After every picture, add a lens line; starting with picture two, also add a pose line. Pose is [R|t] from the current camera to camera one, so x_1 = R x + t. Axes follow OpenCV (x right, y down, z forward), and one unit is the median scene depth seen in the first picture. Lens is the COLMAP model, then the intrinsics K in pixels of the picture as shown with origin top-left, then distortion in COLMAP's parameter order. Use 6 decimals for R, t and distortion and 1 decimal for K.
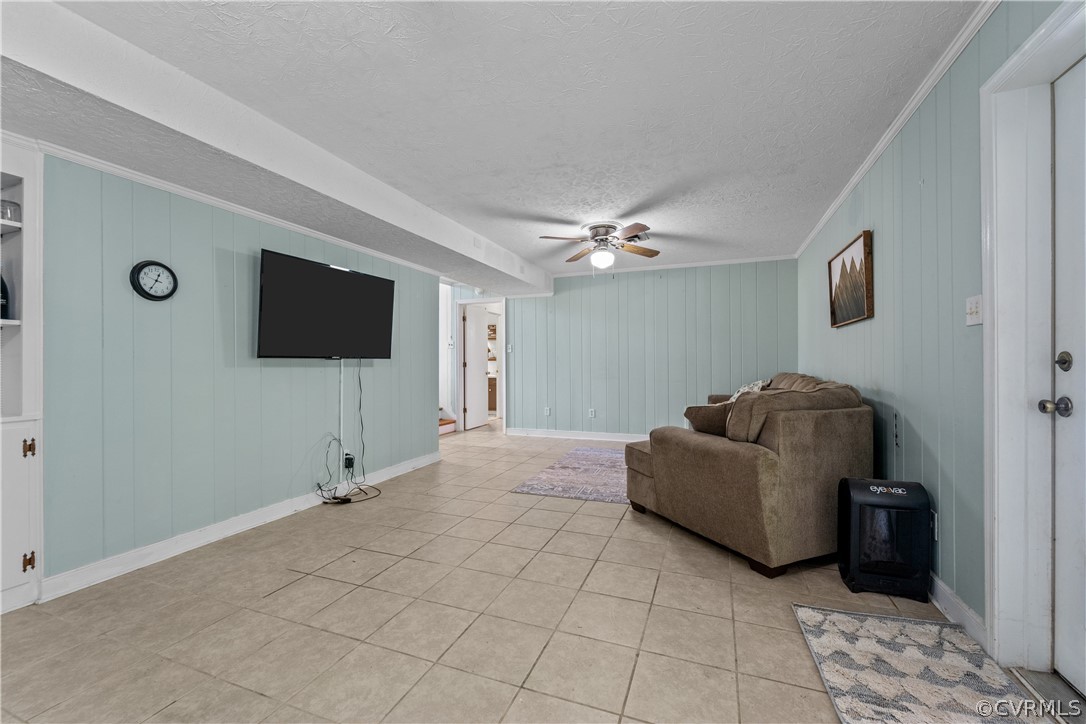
lens RADIAL K [[443.4, 0, 545.8], [0, 443.4, 359.6], [0, 0, 1]] dist [0.006558, -0.002702]
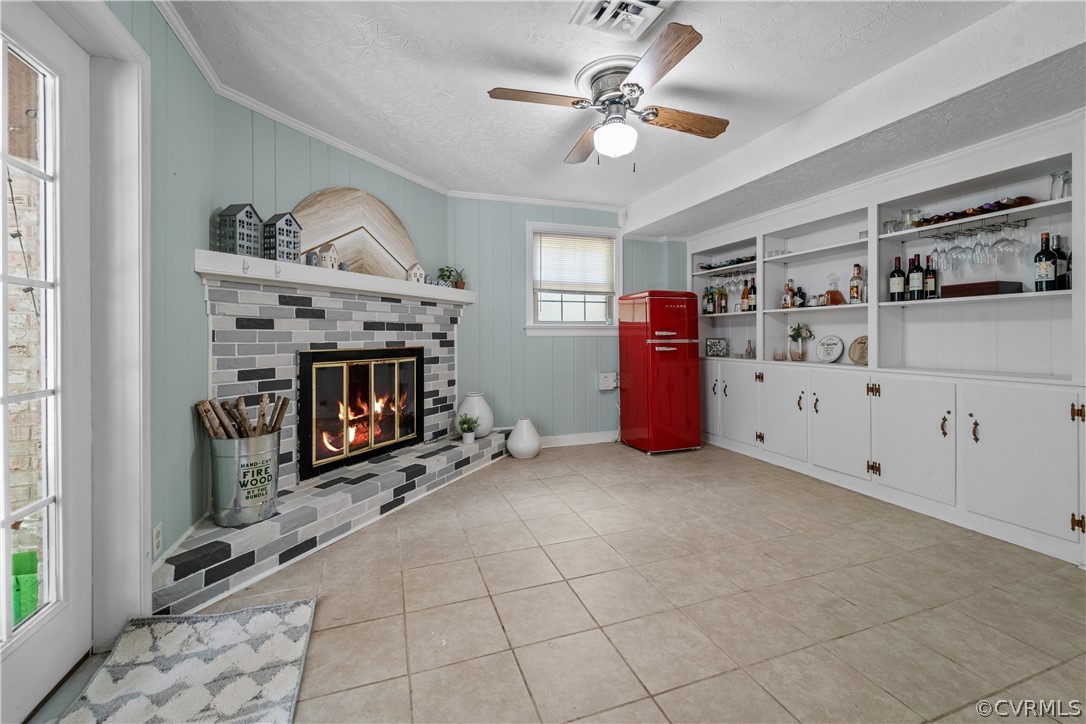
lens RADIAL K [[443.4, 0, 539.5], [0, 443.4, 334.4], [0, 0, 1]] dist [0.006558, -0.002702]
pose [[-0.756081, 0.011109, -0.654384, 0.500901], [0.015106, 0.999886, -0.000480, -0.000638], [0.654304, -0.010248, -0.756163, 1.079128]]
